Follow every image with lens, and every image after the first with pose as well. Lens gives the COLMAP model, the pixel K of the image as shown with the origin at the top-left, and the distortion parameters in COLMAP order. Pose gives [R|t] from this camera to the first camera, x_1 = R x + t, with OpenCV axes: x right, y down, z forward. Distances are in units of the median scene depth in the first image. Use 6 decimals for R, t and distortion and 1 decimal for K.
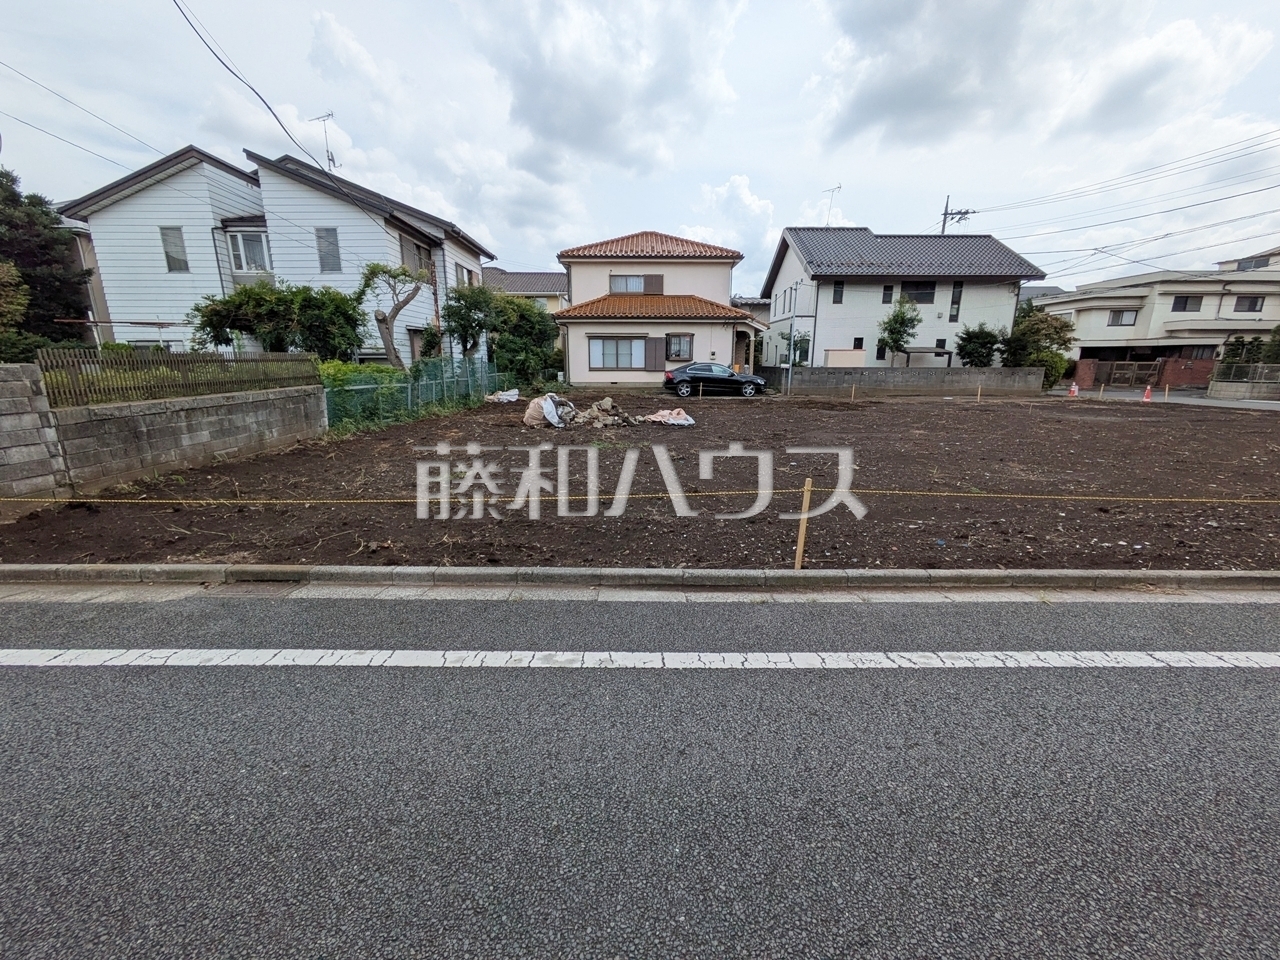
lens RADIAL K [[508.7, 0, 637.5], [0, 508.7, 478.0], [0, 0, 1]] dist [0.003278, 0.000576]
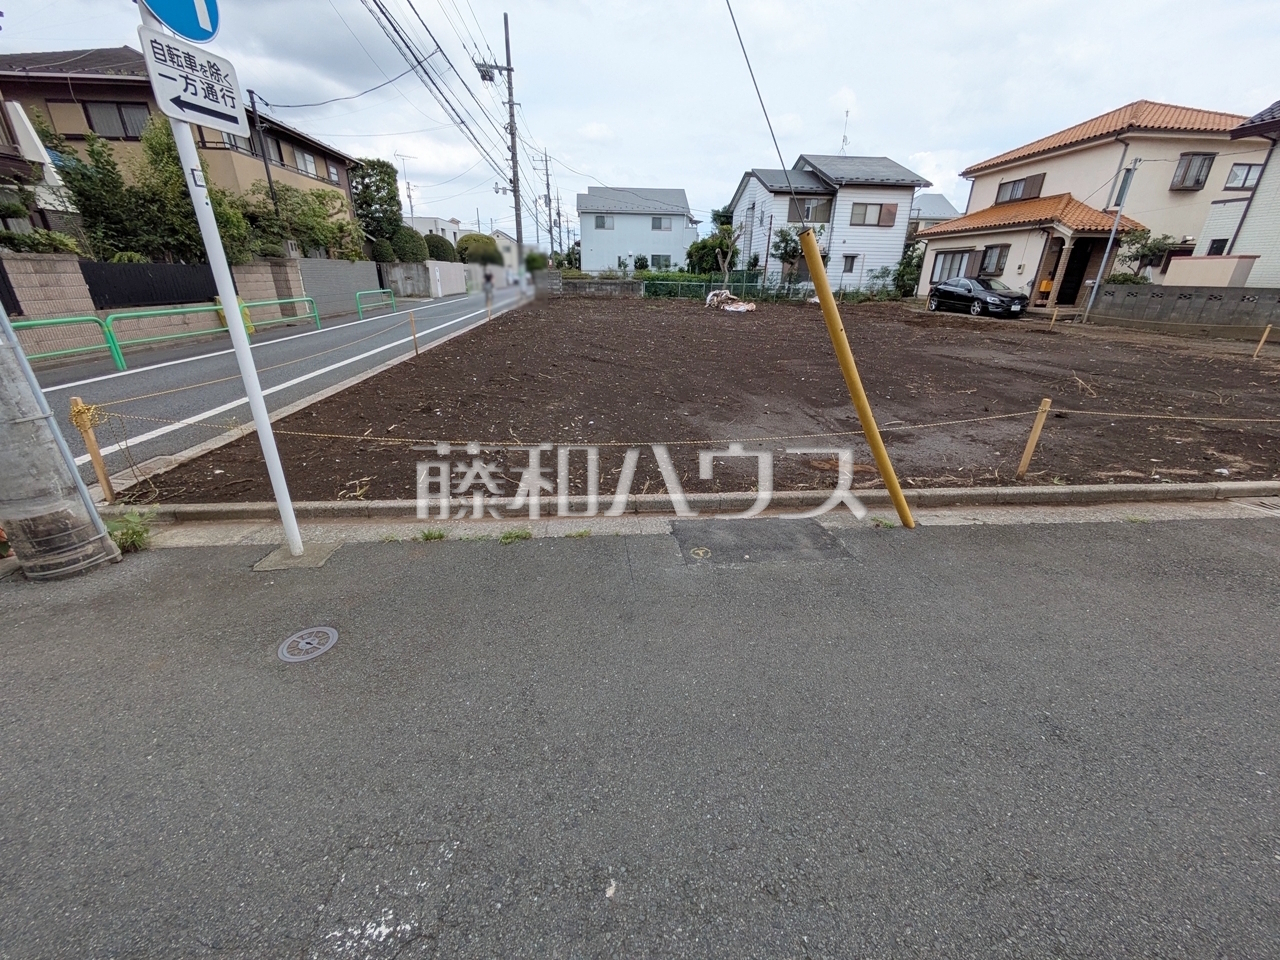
lens RADIAL K [[508.7, 0, 637.5], [0, 508.7, 478.0], [0, 0, 1]] dist [0.003278, 0.000576]
pose [[0.075367, 0.370963, -0.925584, 1.048870], [-0.237378, 0.908214, 0.344672, -0.060455], [0.968489, 0.193737, 0.156508, 0.294652]]
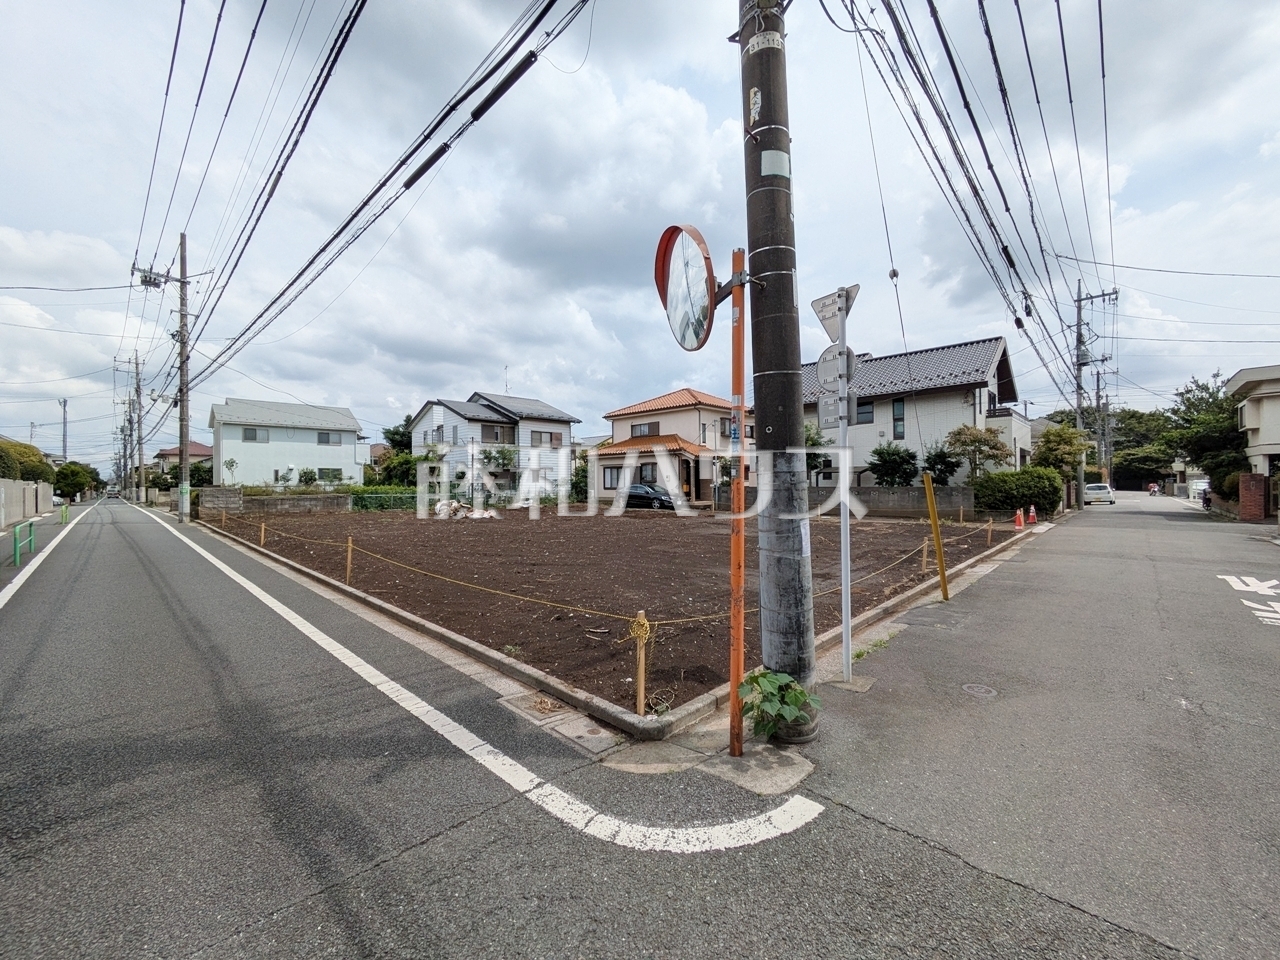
lens RADIAL K [[508.7, 0, 637.5], [0, 508.7, 478.0], [0, 0, 1]] dist [0.003278, 0.000576]
pose [[0.711364, -0.014382, -0.702677, 1.008472], [-0.148810, 0.974041, -0.170586, -0.009897], [0.686889, 0.225914, 0.690757, 0.051925]]
